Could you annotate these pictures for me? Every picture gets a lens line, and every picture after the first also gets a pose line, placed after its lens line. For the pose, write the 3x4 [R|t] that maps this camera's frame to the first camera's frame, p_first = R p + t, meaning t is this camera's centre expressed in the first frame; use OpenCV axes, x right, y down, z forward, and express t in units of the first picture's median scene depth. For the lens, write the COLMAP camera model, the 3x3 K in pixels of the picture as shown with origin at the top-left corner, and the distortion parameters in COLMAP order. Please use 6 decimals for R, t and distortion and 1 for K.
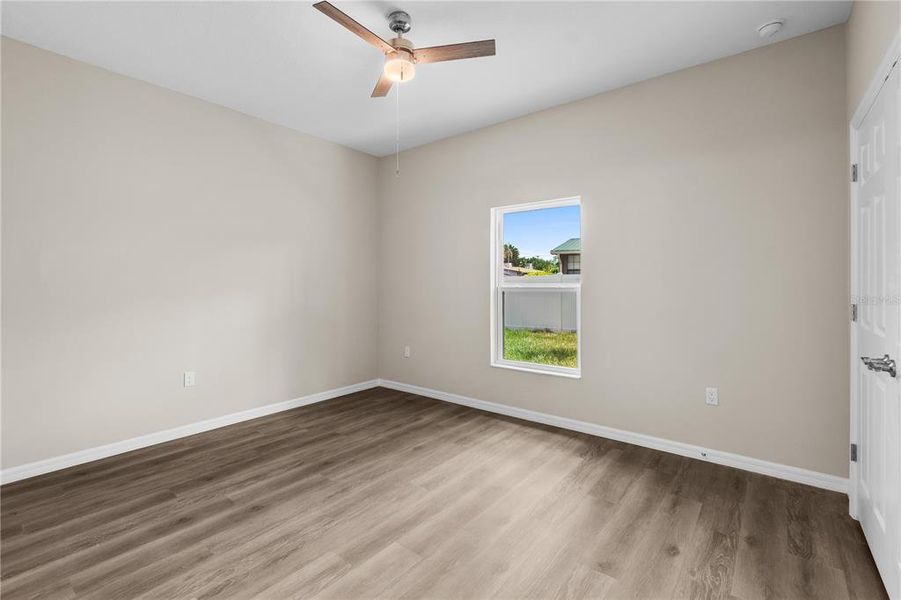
lens RADIAL K [[404.0, 0, 445.6], [0, 404.0, 283.6], [0, 0, 1]] dist [0.000796, -0.000168]
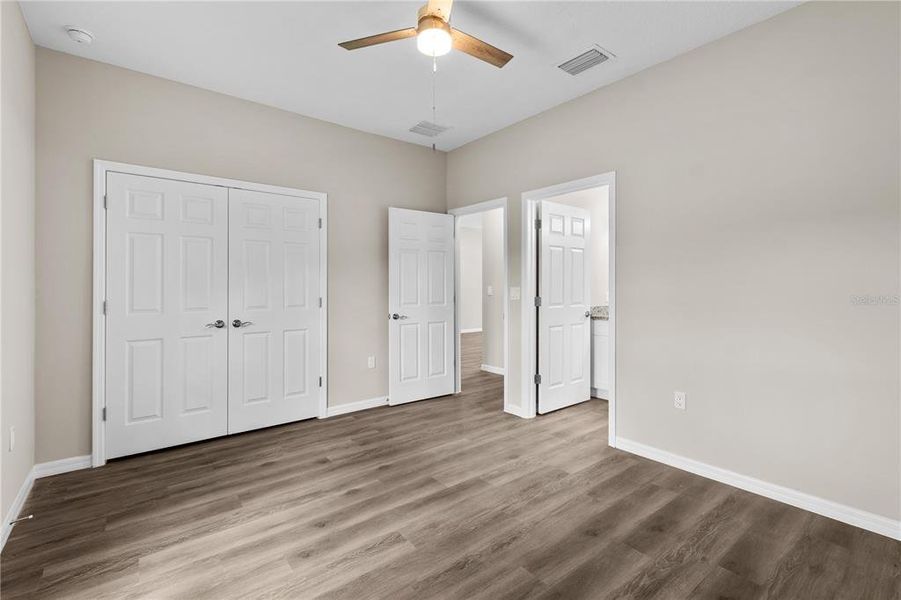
lens RADIAL K [[404.0, 0, 445.6], [0, 404.0, 283.6], [0, 0, 1]] dist [0.000796, -0.000168]
pose [[-0.972908, 0.004161, 0.231157, -0.361480], [0.001933, 0.999949, -0.009863, 0.007851], [-0.231186, -0.009149, -0.972867, 1.957909]]
